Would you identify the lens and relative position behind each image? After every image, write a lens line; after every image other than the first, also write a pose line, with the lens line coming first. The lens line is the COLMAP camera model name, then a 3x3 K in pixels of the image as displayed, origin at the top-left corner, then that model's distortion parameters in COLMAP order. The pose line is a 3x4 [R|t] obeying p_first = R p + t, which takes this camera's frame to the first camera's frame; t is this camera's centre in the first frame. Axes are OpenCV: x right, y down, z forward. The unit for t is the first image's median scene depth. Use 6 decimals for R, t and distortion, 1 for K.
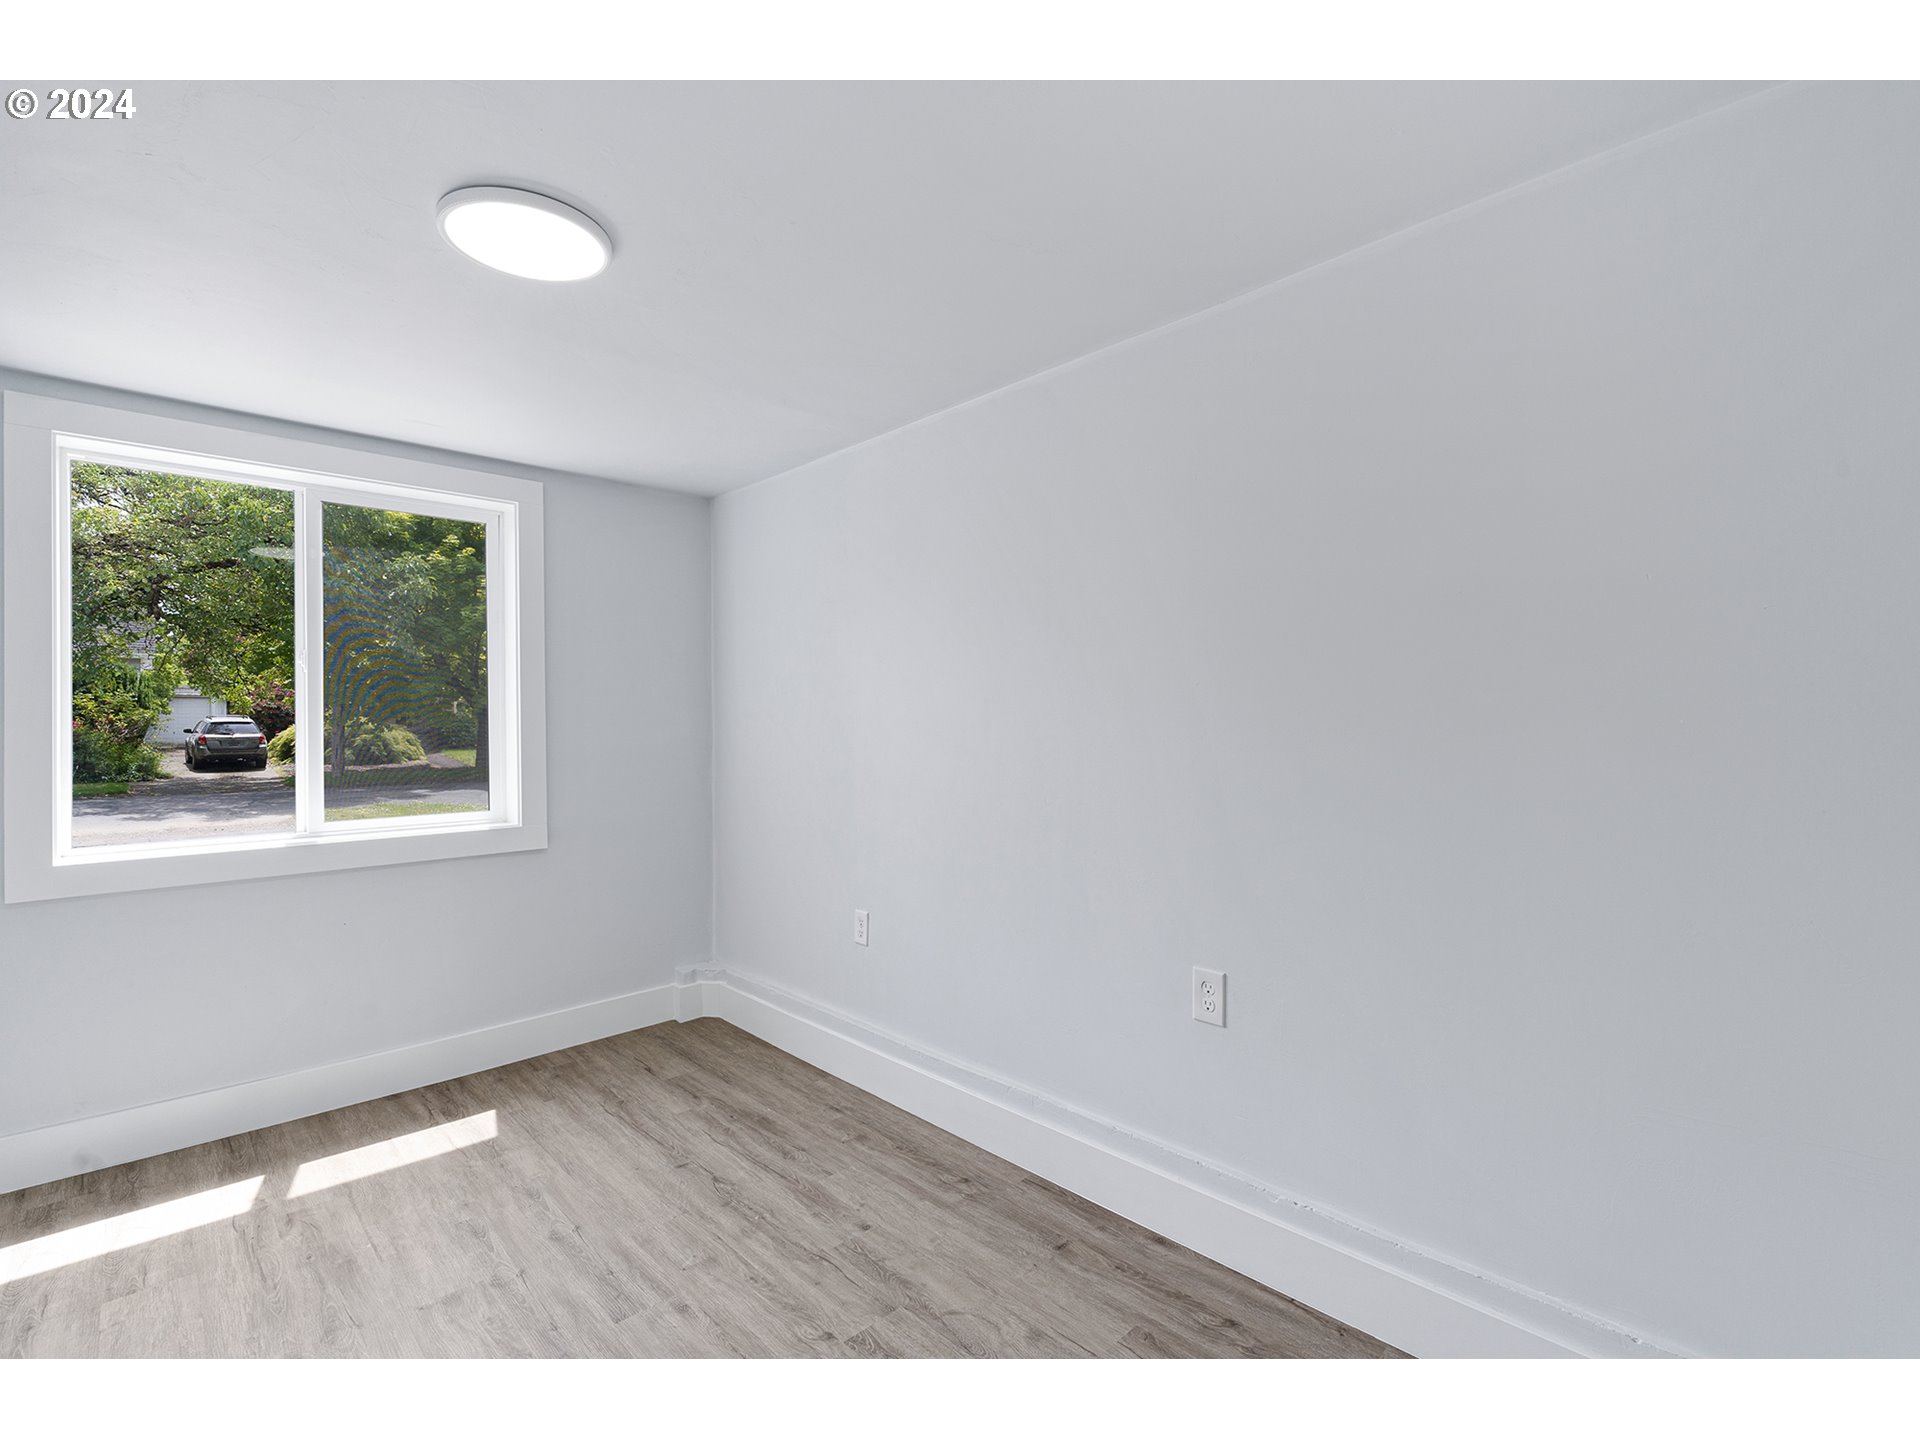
lens RADIAL K [[859.8, 0, 960.7], [0, 859.8, 716.6], [0, 0, 1]] dist [-0.011880, 0.003914]
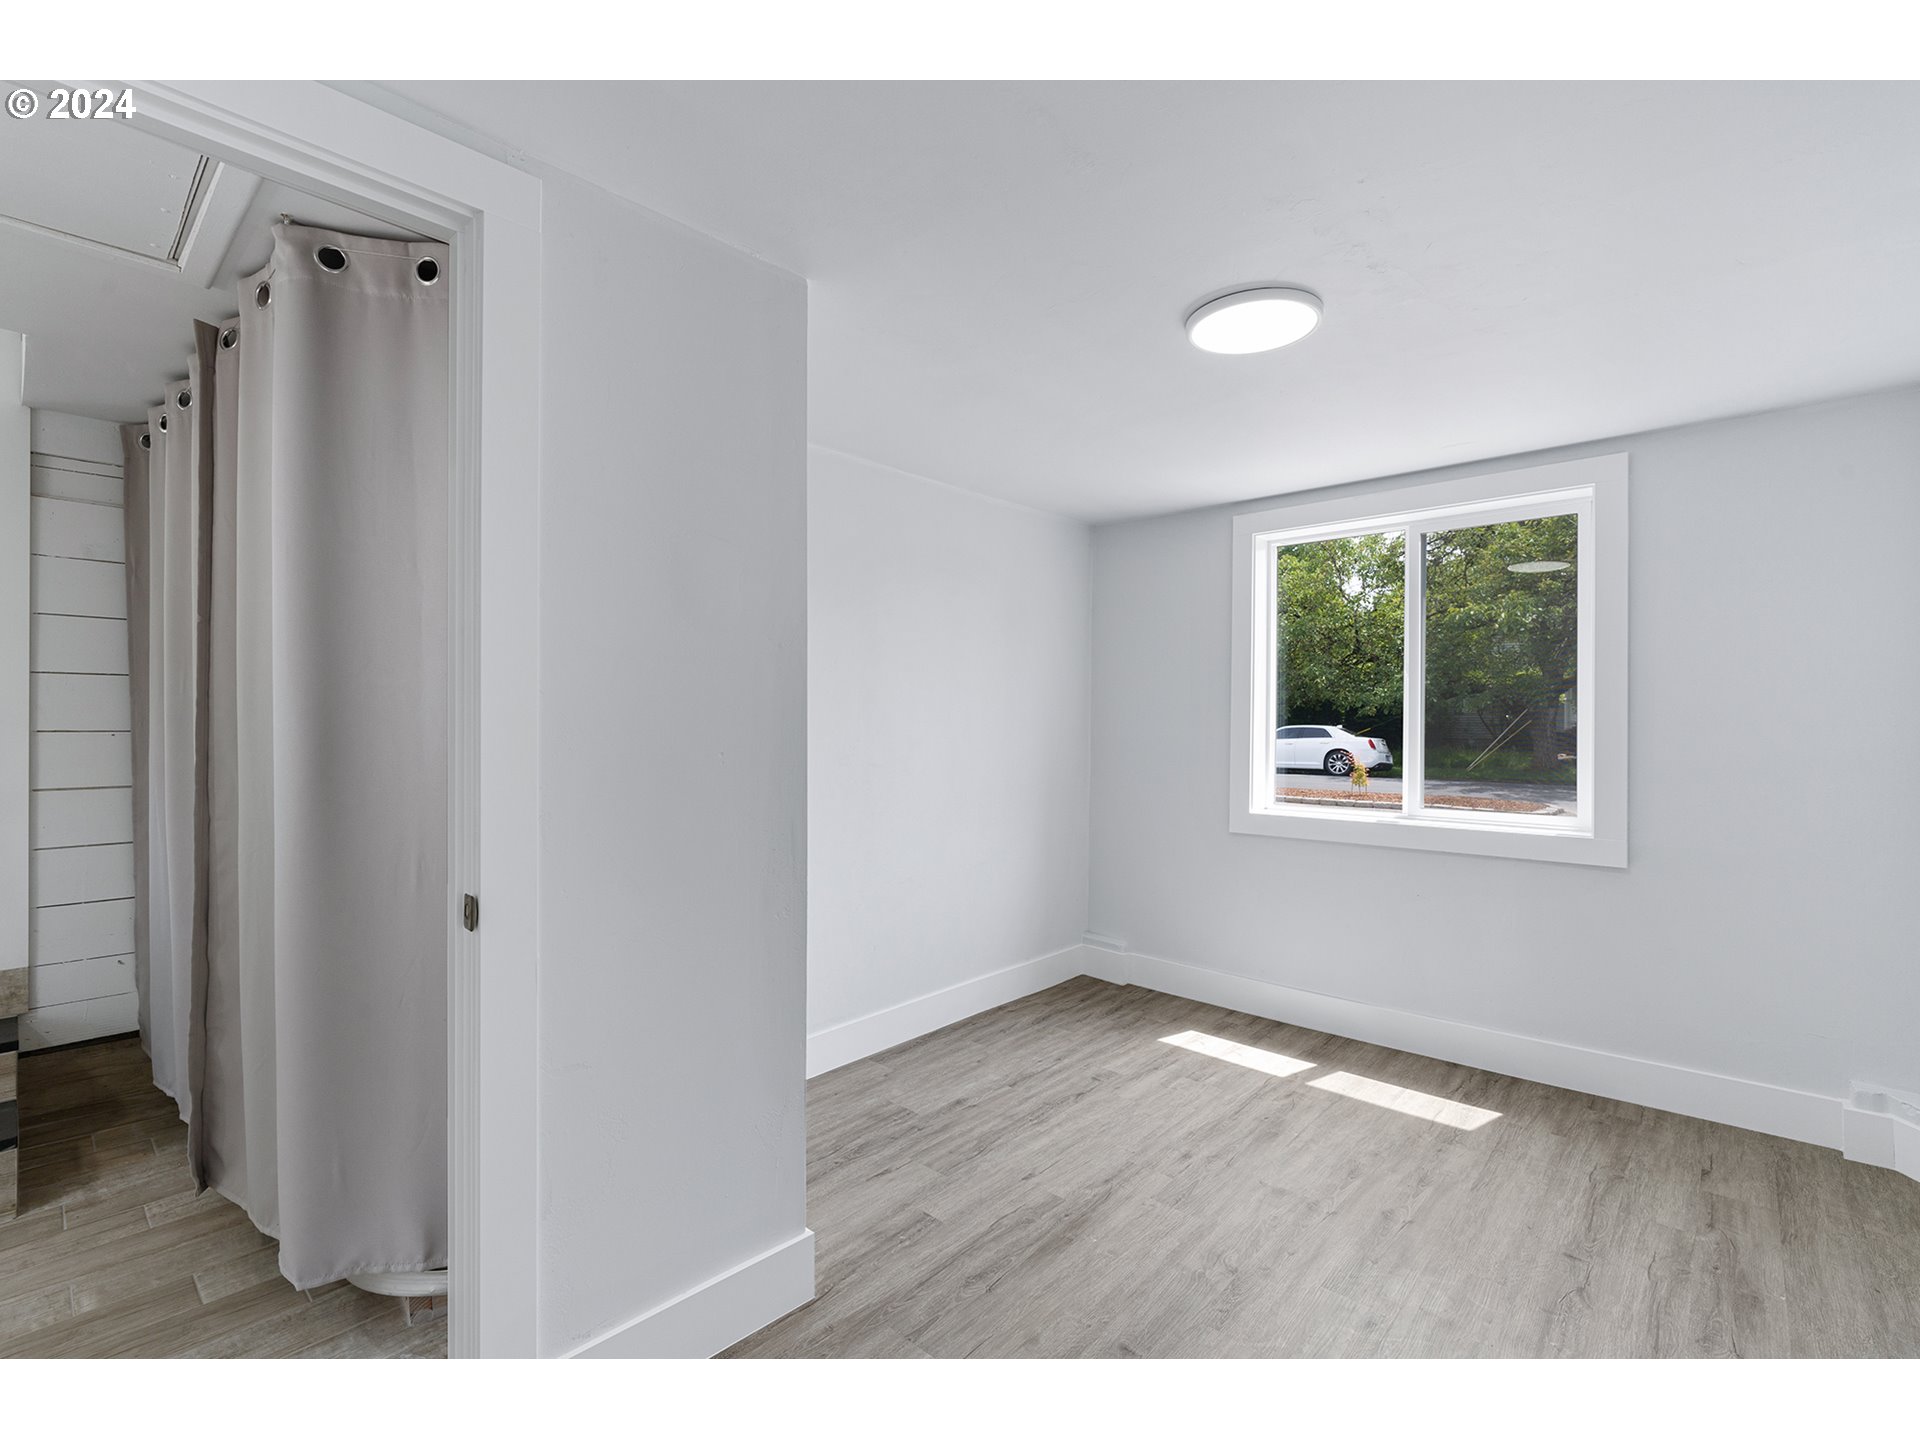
lens RADIAL K [[877.8, 0, 978.7], [0, 877.8, 727.3], [0, 0, 1]] dist [-0.004211, 0.000265]
pose [[0.083295, 0.014645, -0.996417, 0.419313], [-0.002598, 0.999892, 0.014479, -0.003152], [0.996522, 0.001382, 0.083324, 0.313437]]
